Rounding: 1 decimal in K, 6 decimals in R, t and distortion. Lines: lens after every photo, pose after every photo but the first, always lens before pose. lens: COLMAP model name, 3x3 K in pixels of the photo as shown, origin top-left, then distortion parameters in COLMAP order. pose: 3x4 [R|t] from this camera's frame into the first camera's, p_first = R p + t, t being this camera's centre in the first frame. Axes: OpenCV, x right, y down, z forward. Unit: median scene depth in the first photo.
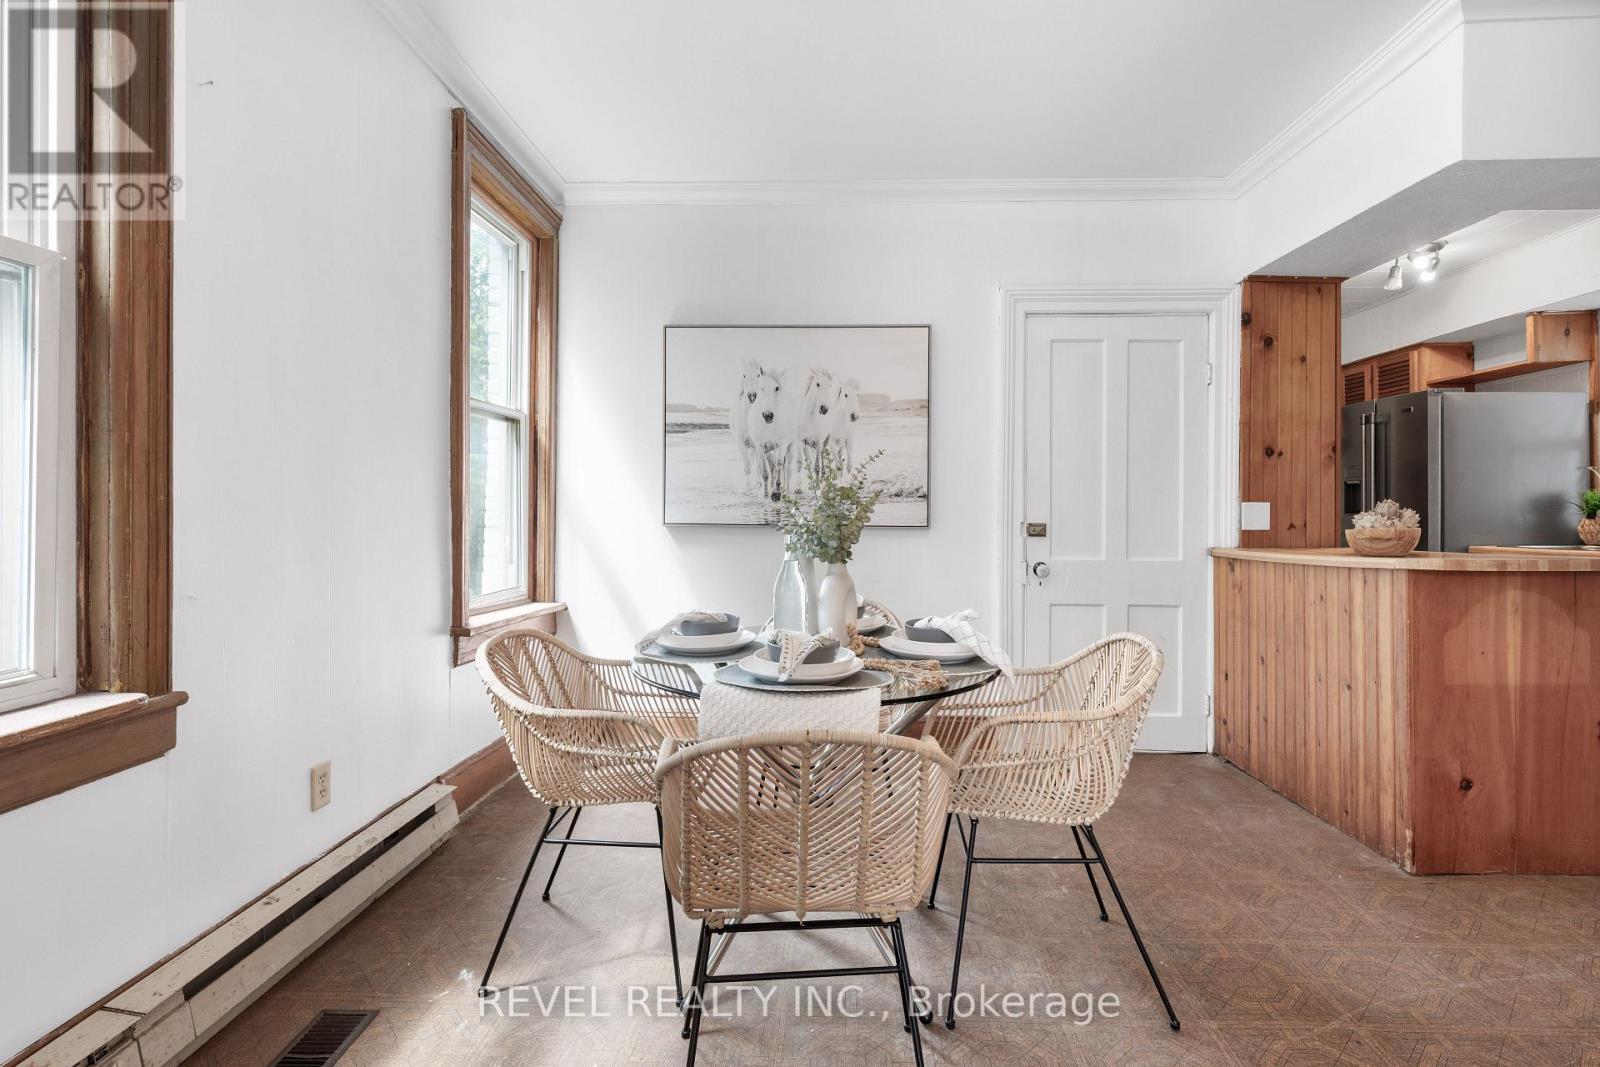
lens RADIAL K [[771.2, 0, 792.3], [0, 771.2, 505.1], [0, 0, 1]] dist [-0.003397, 0.001038]
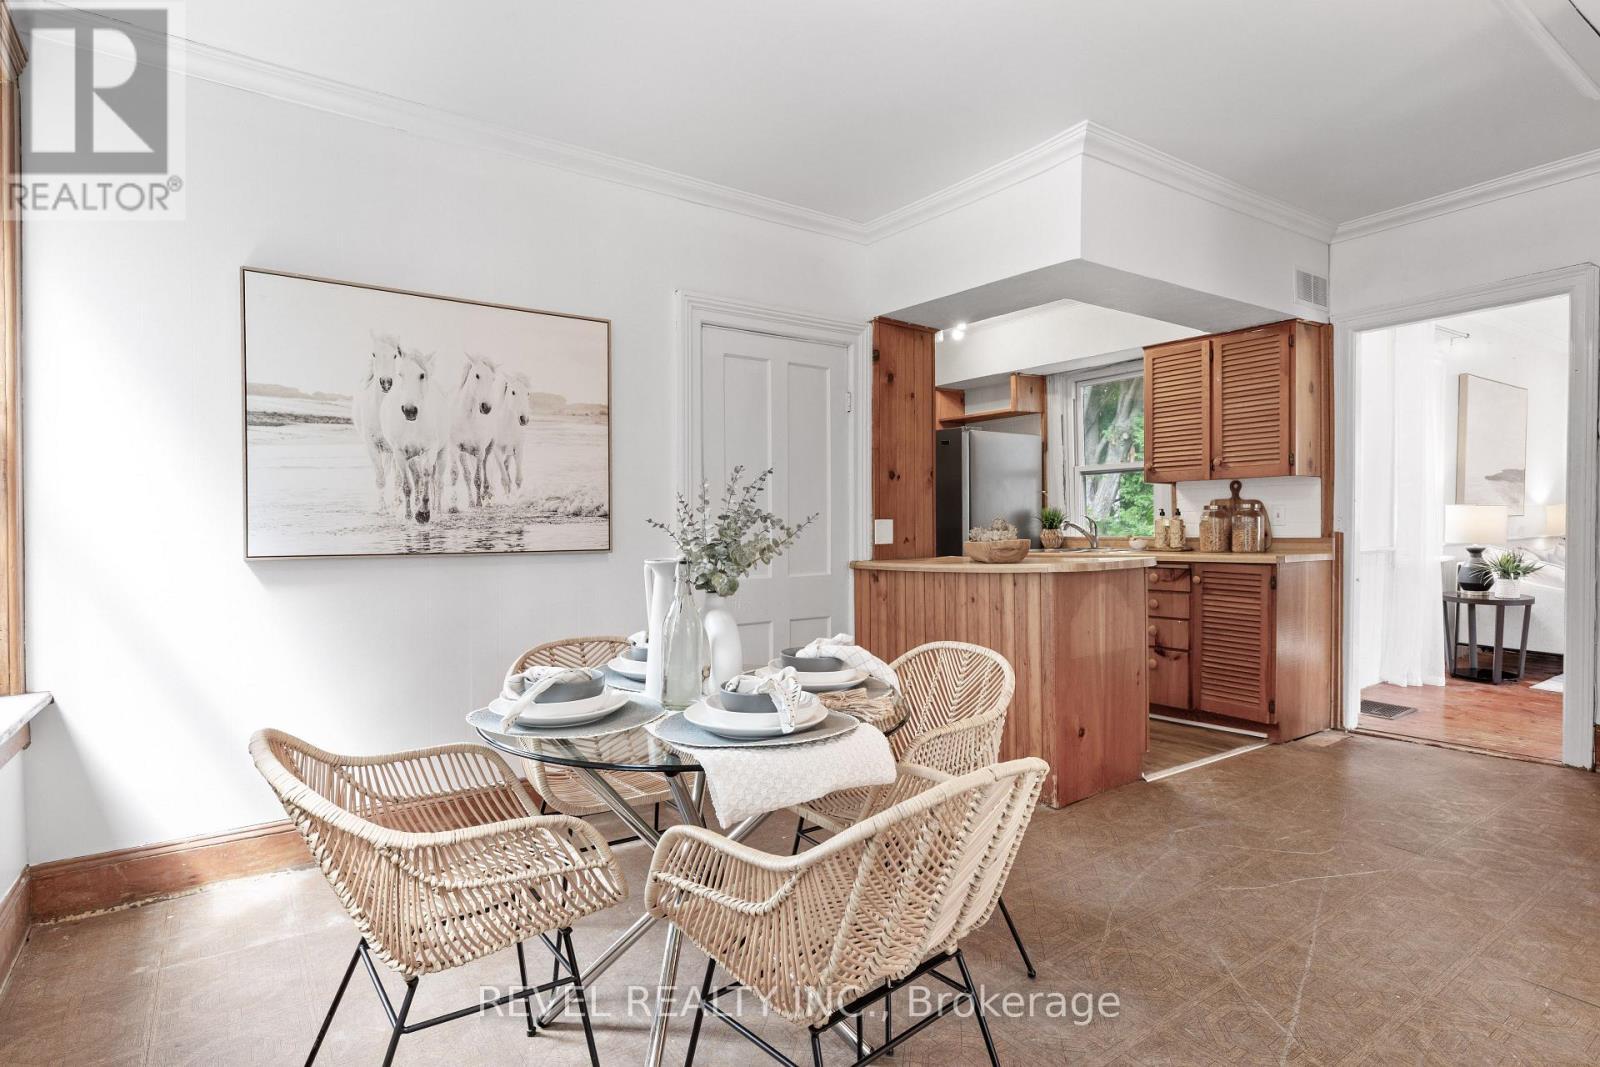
lens RADIAL K [[847.8, 0, 813.2], [0, 847.8, 531.1], [0, 0, 1]] dist [0.002428, -0.000739]
pose [[0.778731, -0.016252, 0.627147, -0.254515], [0.008675, 0.999848, 0.015138, -0.006339], [-0.627298, -0.006348, 0.778754, 0.099655]]
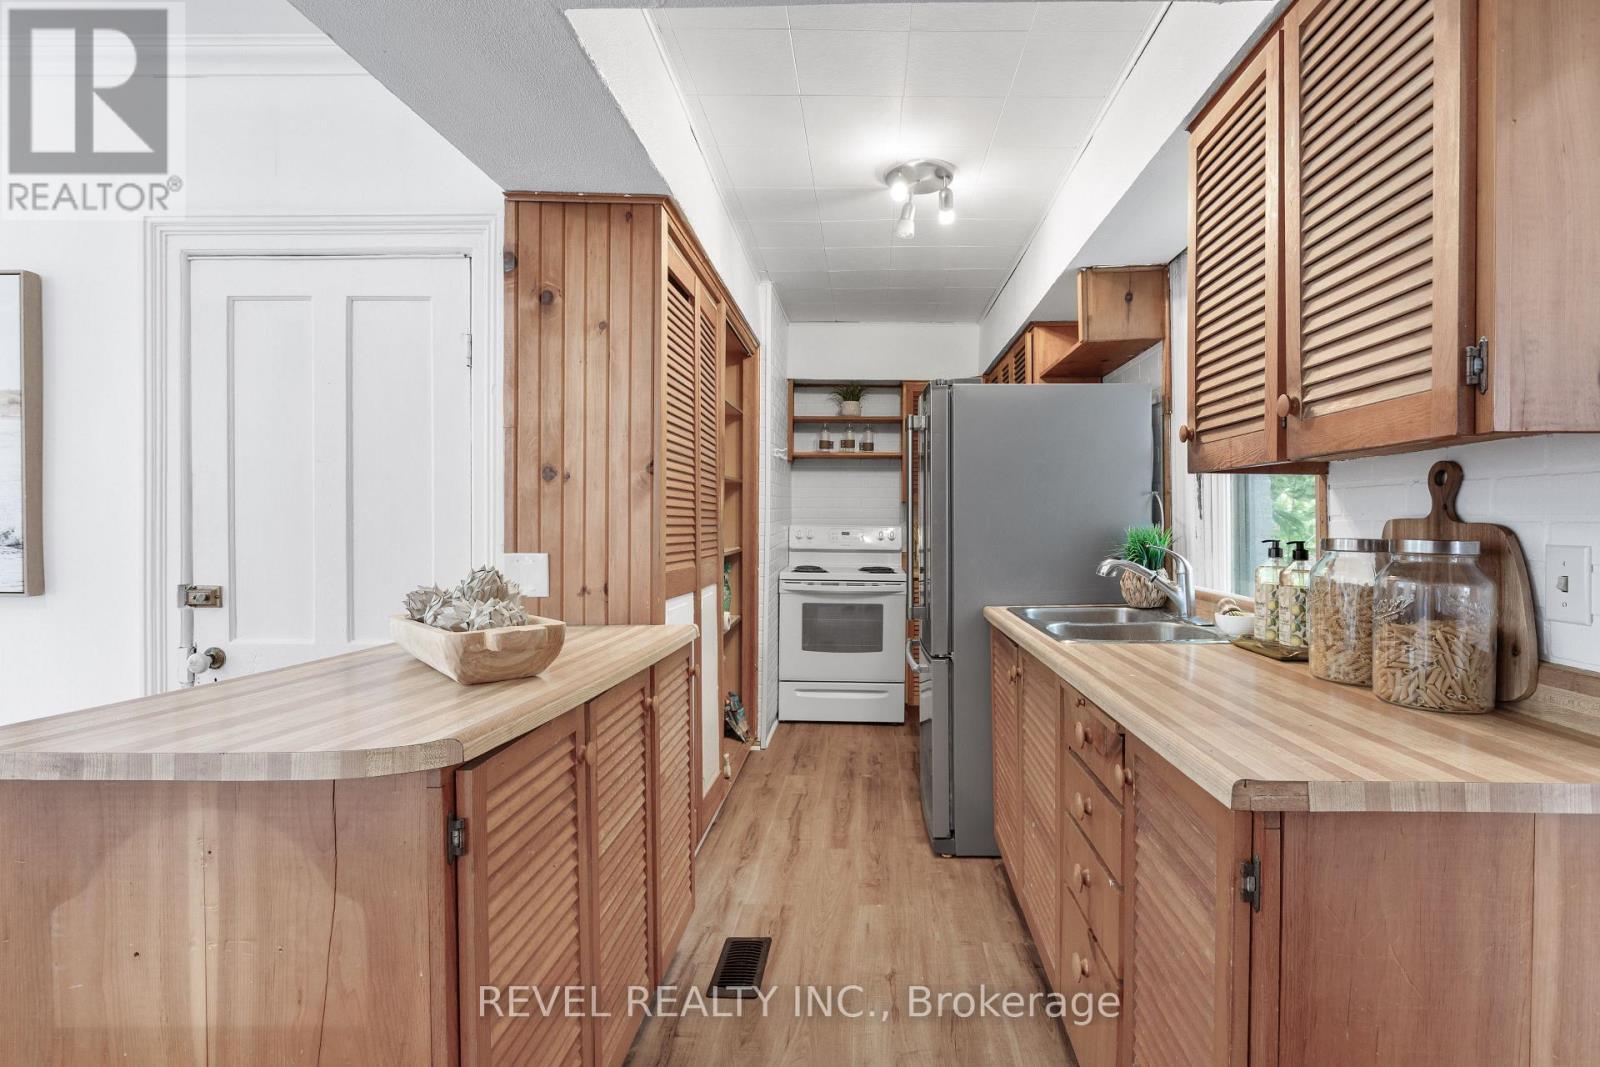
lens RADIAL K [[771.2, 0, 809.1], [0, 771.2, 520.3], [0, 0, 1]] dist [-0.003397, 0.001038]
pose [[0.999746, -0.003023, 0.022327, 0.815296], [0.002852, 0.999966, 0.007684, -0.034562], [-0.022349, -0.007618, 0.999721, 0.361672]]
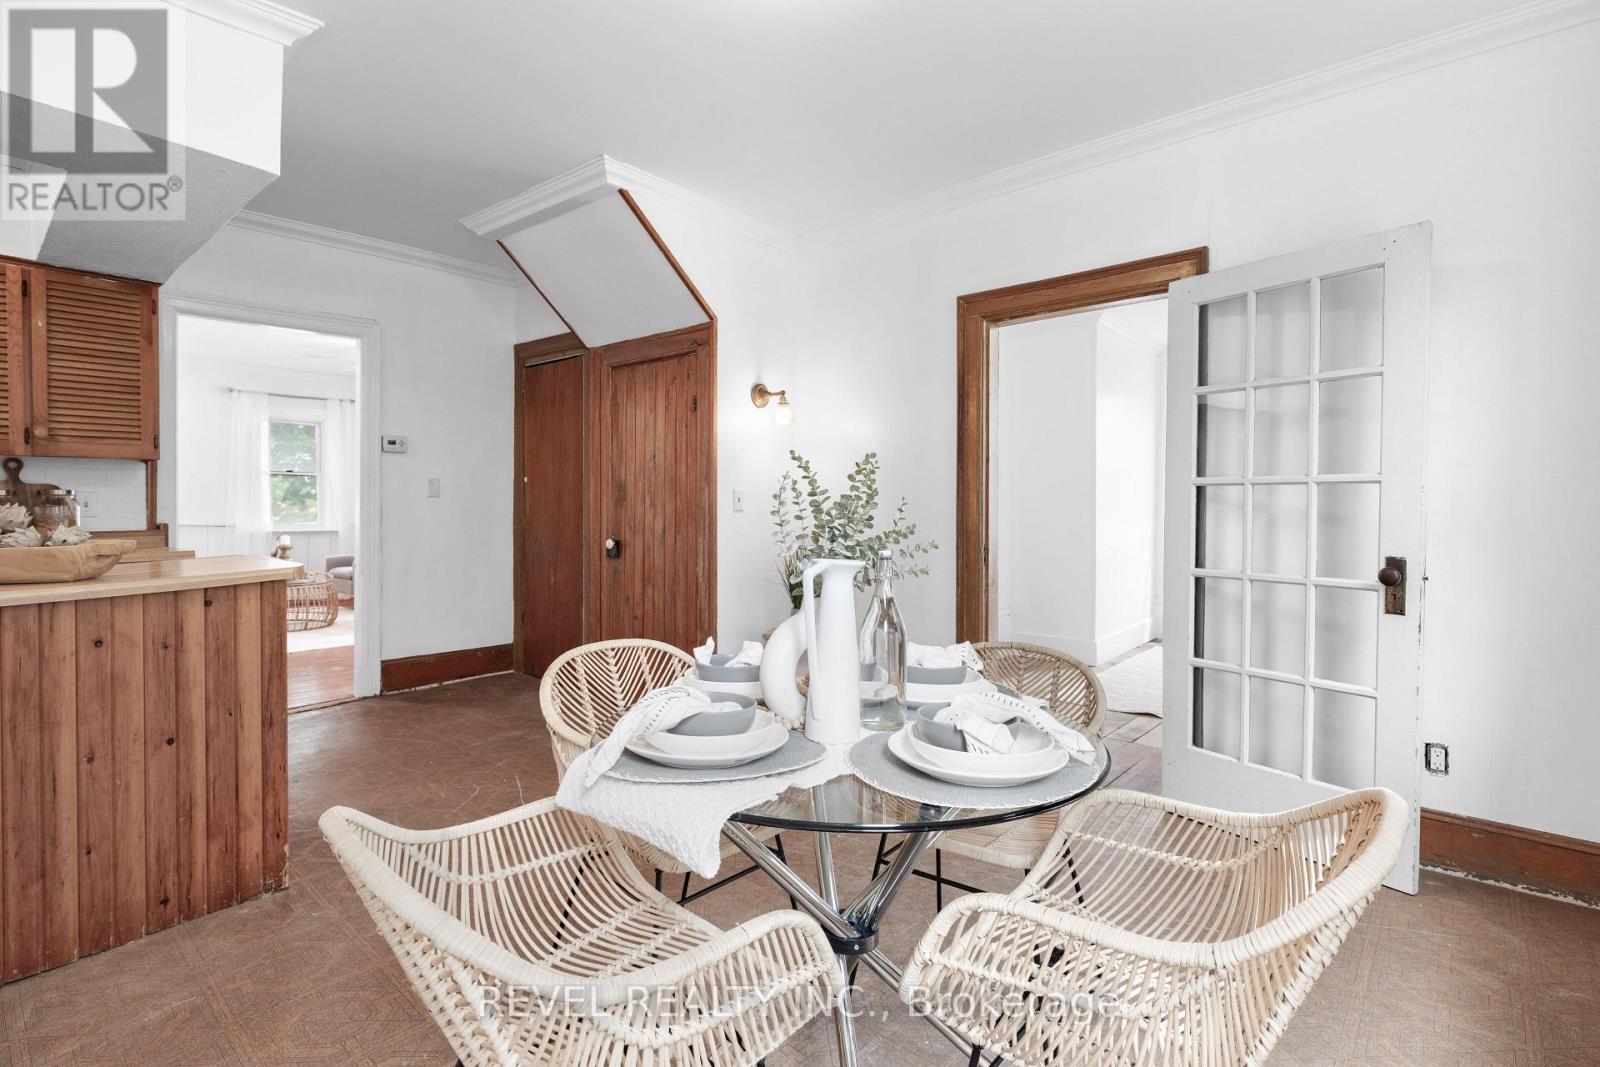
lens RADIAL K [[798.6, 0, 801.1], [0, 798.6, 522.8], [0, 0, 1]] dist [0.000750, 0.000188]
pose [[-0.813580, -0.015824, 0.581237, -0.206478], [-0.004758, 0.999777, 0.020558, -0.006561], [-0.581433, 0.013960, -0.813474, 0.936562]]
